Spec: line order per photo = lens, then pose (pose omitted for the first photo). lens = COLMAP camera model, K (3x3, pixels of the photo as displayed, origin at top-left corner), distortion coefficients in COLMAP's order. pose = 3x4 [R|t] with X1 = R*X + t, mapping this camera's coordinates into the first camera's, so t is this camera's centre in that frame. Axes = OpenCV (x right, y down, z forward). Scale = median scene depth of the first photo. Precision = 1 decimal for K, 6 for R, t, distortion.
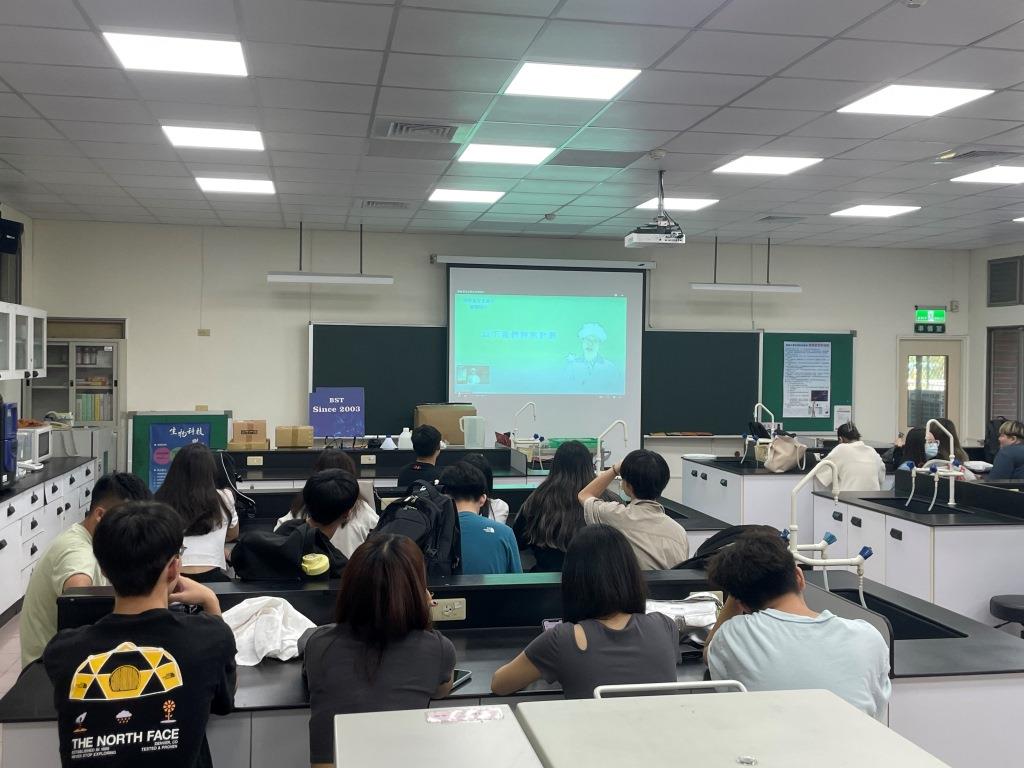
lens RADIAL K [[1055.6, 0, 515.3], [0, 1055.6, 379.1], [0, 0, 1]] dist [0.075555, 0.000000]
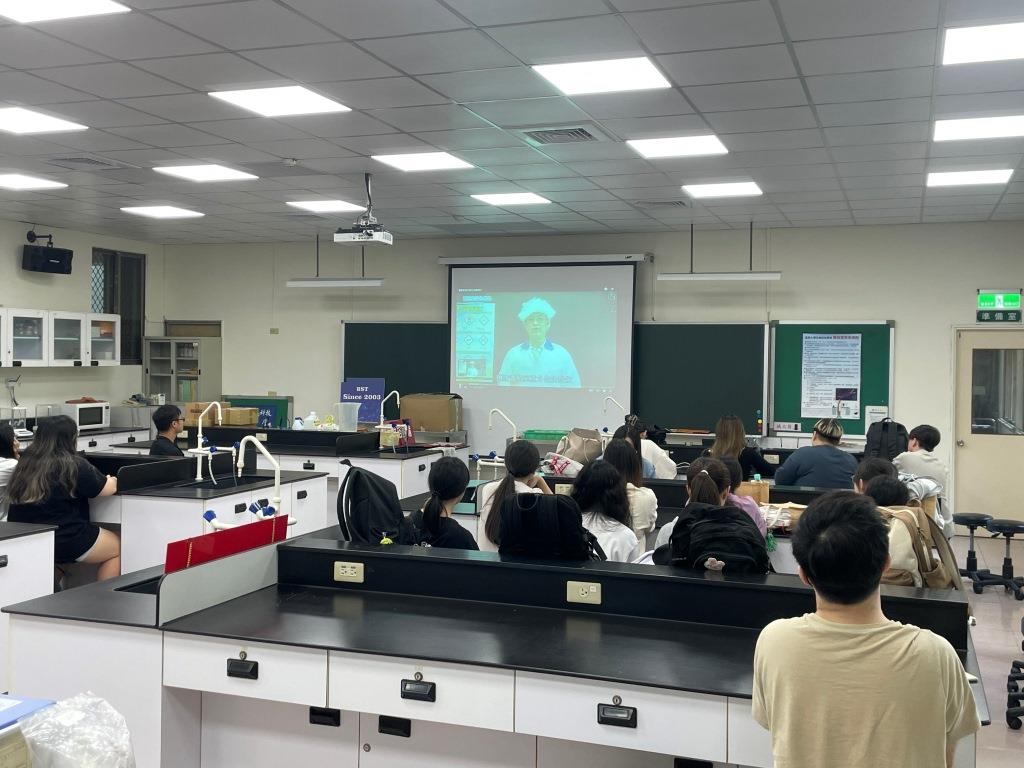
lens RADIAL K [[1055.6, 0, 539.1], [0, 1055.6, 399.0], [0, 0, 1]] dist [0.075555, 0.000000]
pose [[0.862965, 0.020941, -0.504830, 0.525690], [-0.011599, 0.999699, 0.021640, 0.003355], [0.505131, -0.012819, 0.862947, 0.102288]]
